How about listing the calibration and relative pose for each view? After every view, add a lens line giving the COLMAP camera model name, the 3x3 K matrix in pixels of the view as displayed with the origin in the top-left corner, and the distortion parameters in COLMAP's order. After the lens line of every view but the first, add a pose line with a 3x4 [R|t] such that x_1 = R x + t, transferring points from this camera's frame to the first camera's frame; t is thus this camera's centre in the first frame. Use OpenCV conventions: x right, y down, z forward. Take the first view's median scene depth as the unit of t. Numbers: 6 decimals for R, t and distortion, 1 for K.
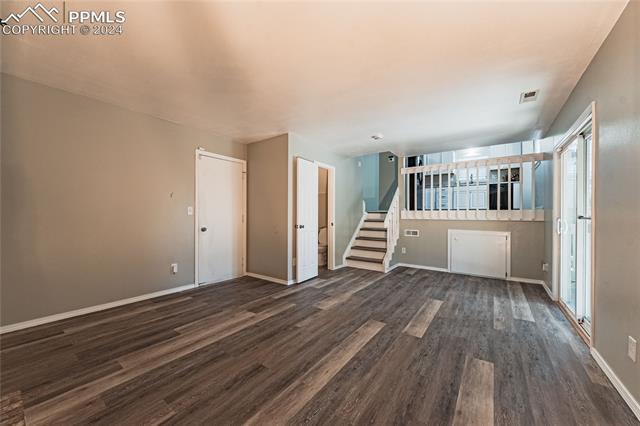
lens RADIAL K [[243.3, 0, 320.0], [0, 243.3, 213.0], [0, 0, 1]] dist [-0.000095, -0.000092]
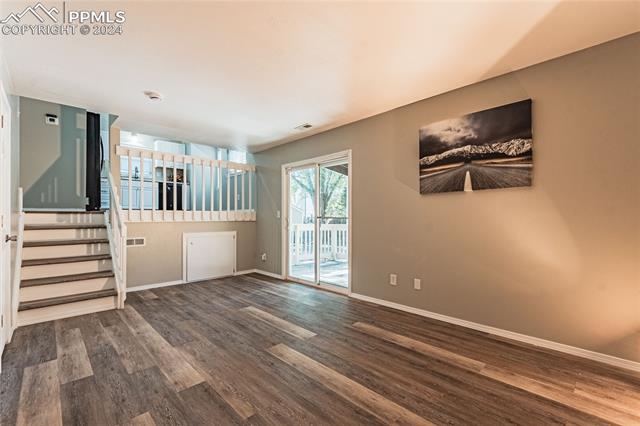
lens RADIAL K [[275.1, 0, 321.9], [0, 275.1, 213.7], [0, 0, 1]] dist [0.000723, -0.000027]
pose [[0.167011, 0.005514, 0.985940, -0.578116], [-0.005044, 0.999976, -0.004739, 0.002749], [-0.985942, -0.004181, 0.167035, 0.614730]]
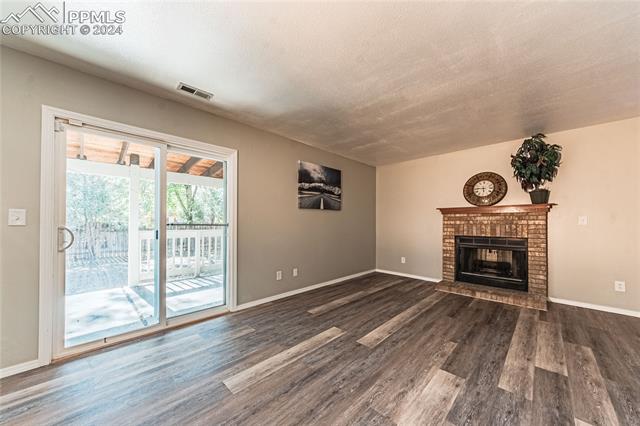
lens RADIAL K [[225.6, 0, 322.3], [0, 225.6, 220.6], [0, 0, 1]] dist [0.000014, -0.000019]
pose [[-0.986045, -0.008861, 0.166242, 0.228706], [-0.011648, 0.999807, -0.015801, 0.007114], [-0.166070, -0.017517, -0.985958, 1.648798]]
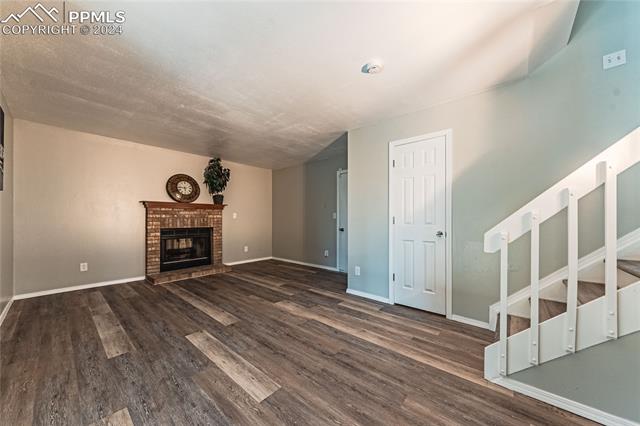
lens RADIAL K [[236.9, 0, 318.1], [0, 236.9, 218.6], [0, 0, 1]] dist [-0.000435, -0.000027]
pose [[-0.108732, -0.005242, -0.994057, 1.058533], [0.005260, 0.999969, -0.005849, 0.017225], [0.994057, -0.005865, -0.108701, 1.305706]]
